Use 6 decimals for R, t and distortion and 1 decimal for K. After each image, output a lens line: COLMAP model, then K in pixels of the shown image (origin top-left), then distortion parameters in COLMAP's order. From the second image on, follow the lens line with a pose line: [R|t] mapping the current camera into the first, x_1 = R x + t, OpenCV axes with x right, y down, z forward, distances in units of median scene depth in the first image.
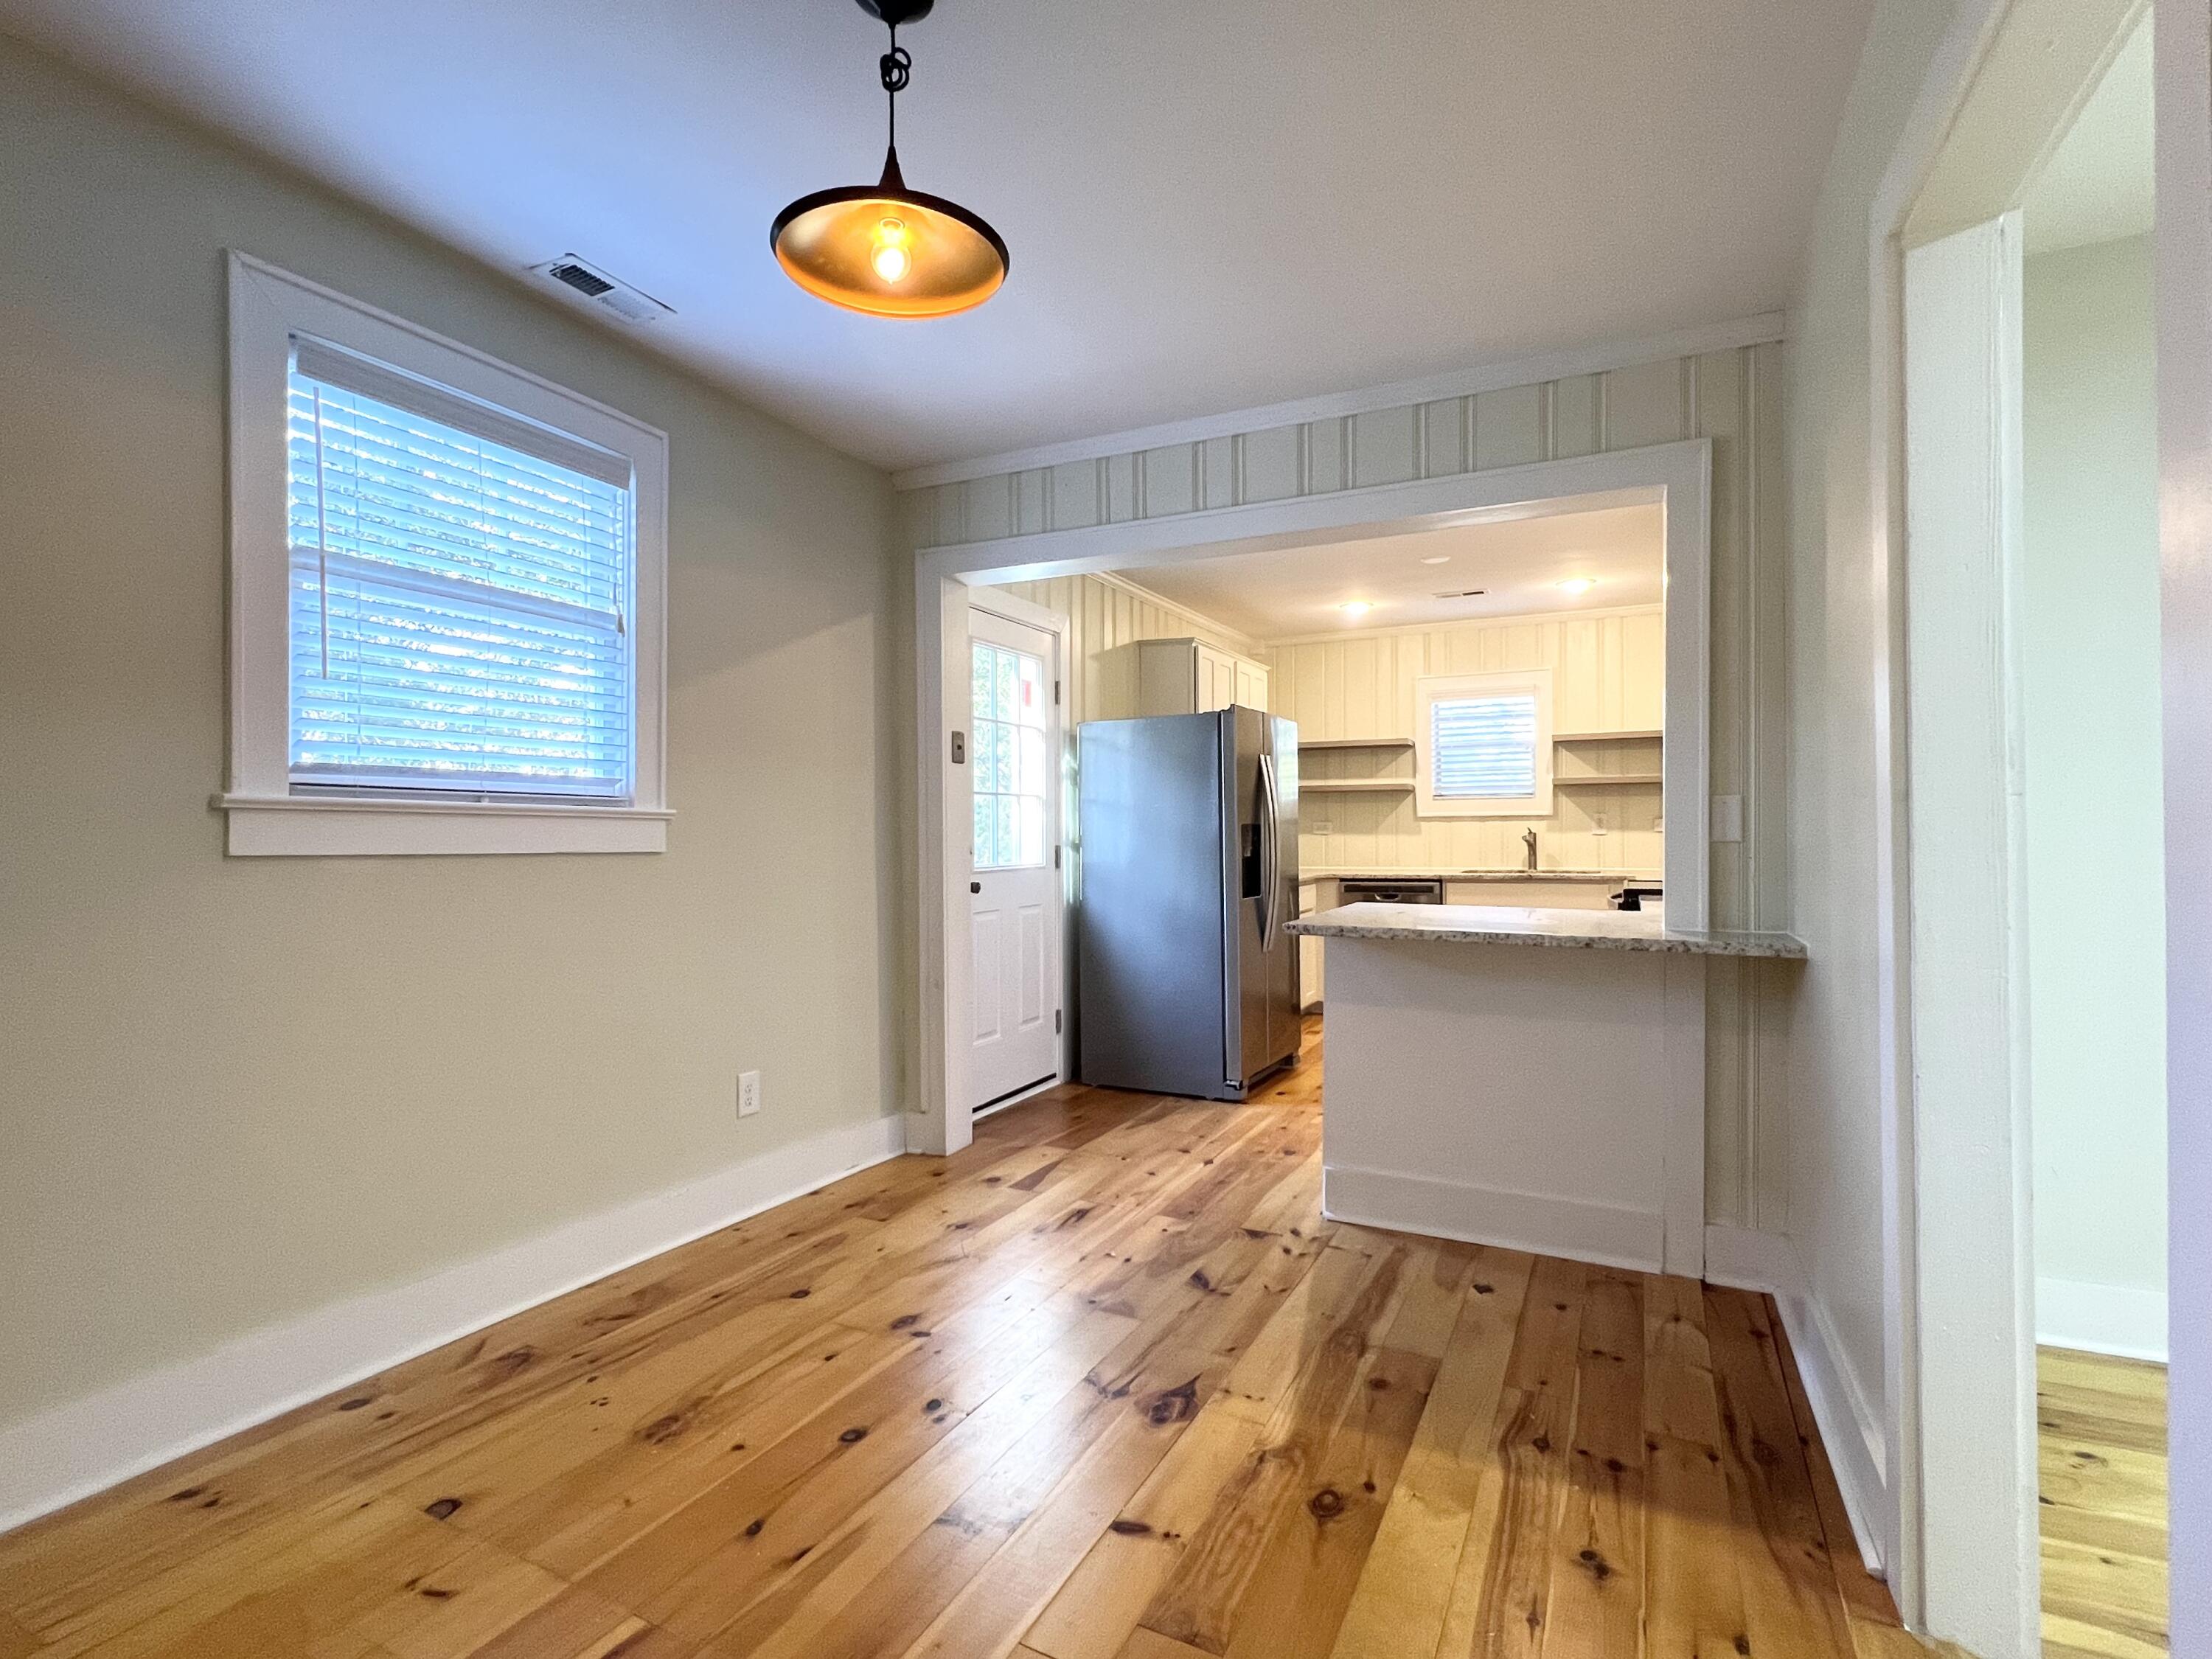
lens RADIAL K [[1067.1, 0, 1091.4], [0, 1067.1, 829.0], [0, 0, 1]] dist [0.001835, 0.000054]
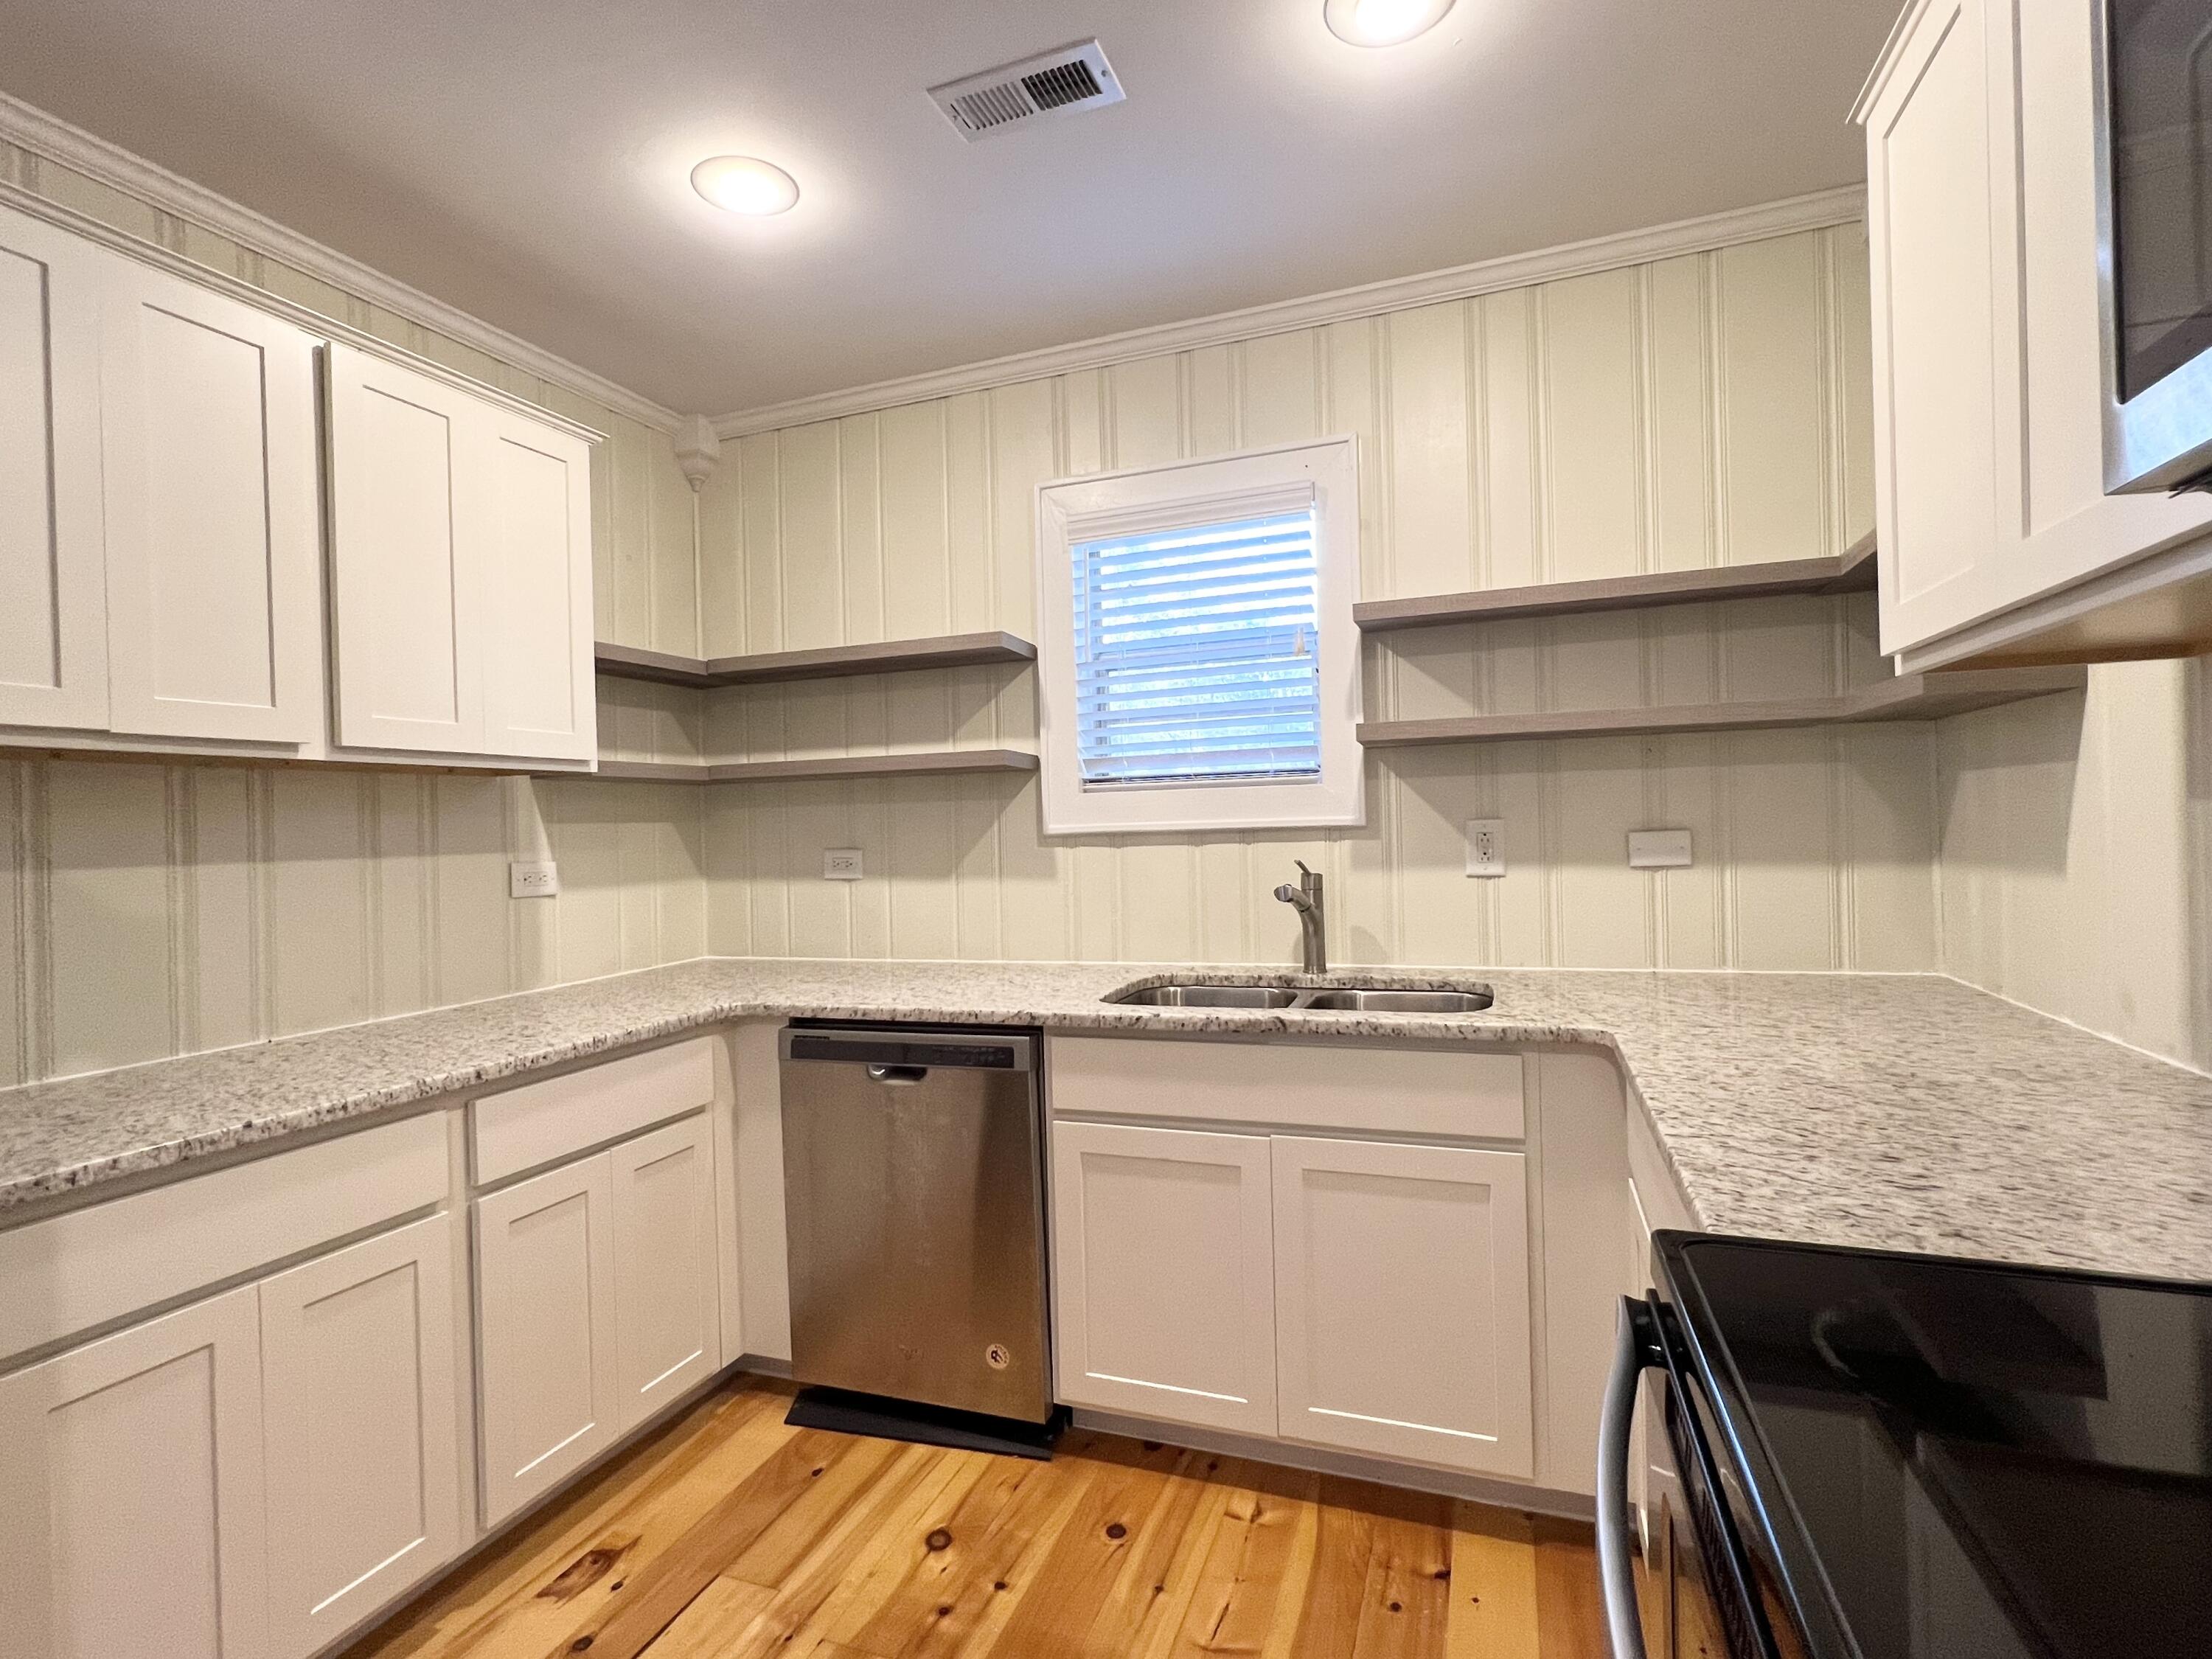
lens RADIAL K [[1067.1, 0, 1110.8], [0, 1067.1, 832.2], [0, 0, 1]] dist [0.001835, 0.000054]
pose [[0.993729, -0.021821, 0.109663, 0.425215], [0.021568, 0.999761, 0.003493, -0.019457], [-0.109713, -0.001106, 0.993963, 0.895947]]
